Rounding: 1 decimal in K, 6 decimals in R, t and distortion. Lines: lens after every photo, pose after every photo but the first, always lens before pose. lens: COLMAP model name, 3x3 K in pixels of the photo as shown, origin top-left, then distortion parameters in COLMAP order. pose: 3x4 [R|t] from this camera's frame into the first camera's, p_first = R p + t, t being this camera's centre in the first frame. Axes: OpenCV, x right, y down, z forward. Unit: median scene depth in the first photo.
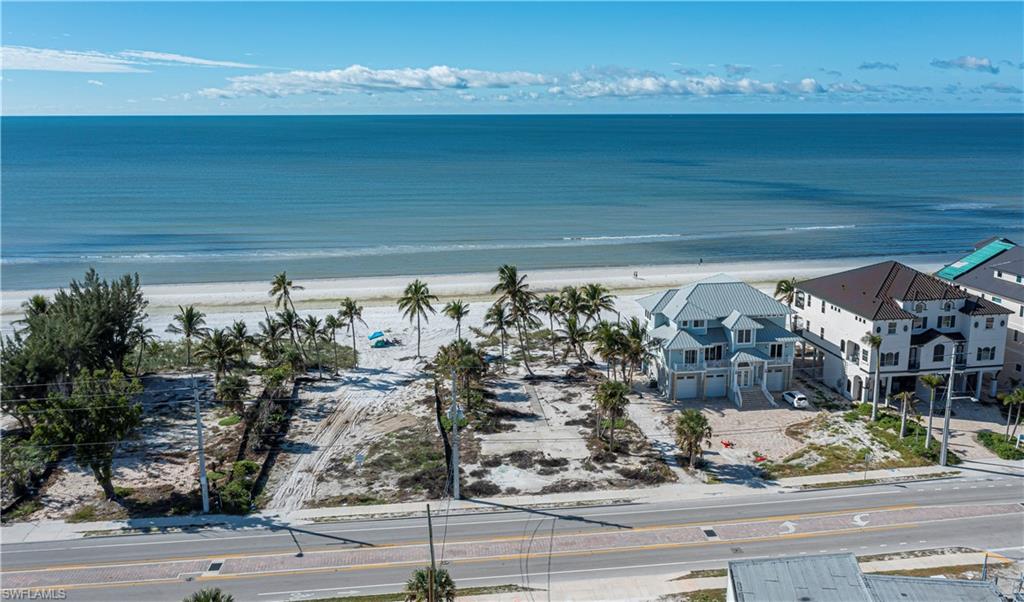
lens RADIAL K [[837.2, 0, 538.4], [0, 837.2, 303.7], [0, 0, 1]] dist [-0.000044, 0.007868]
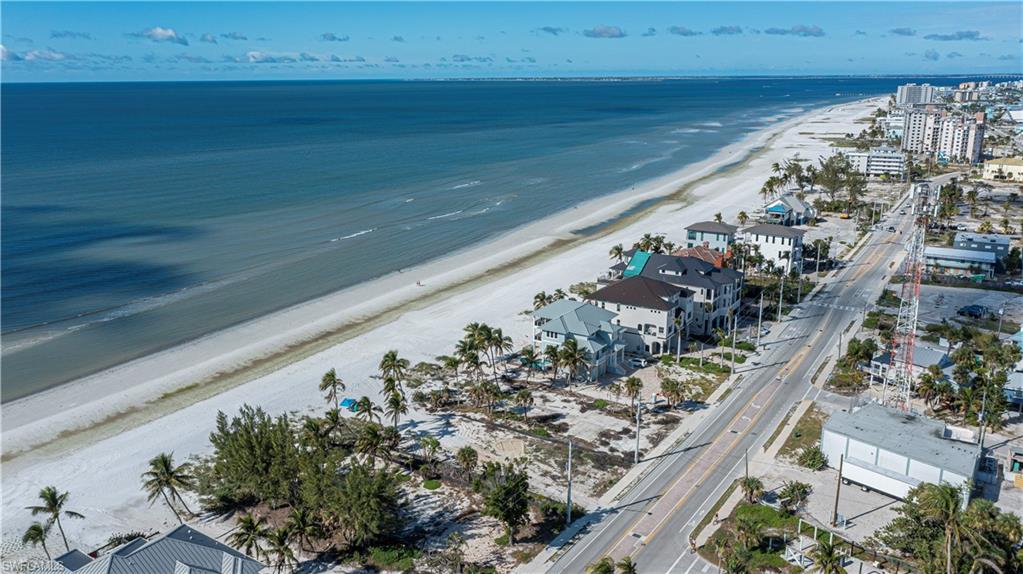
lens RADIAL K [[817.6, 0, 482.8], [0, 817.6, 287.0], [0, 0, 1]] dist [-0.002552, -0.000975]
pose [[0.674190, -0.188299, 0.714150, -1.153521], [0.170102, 0.980546, 0.097956, -0.276507], [-0.718702, 0.055437, 0.693105, 0.020047]]
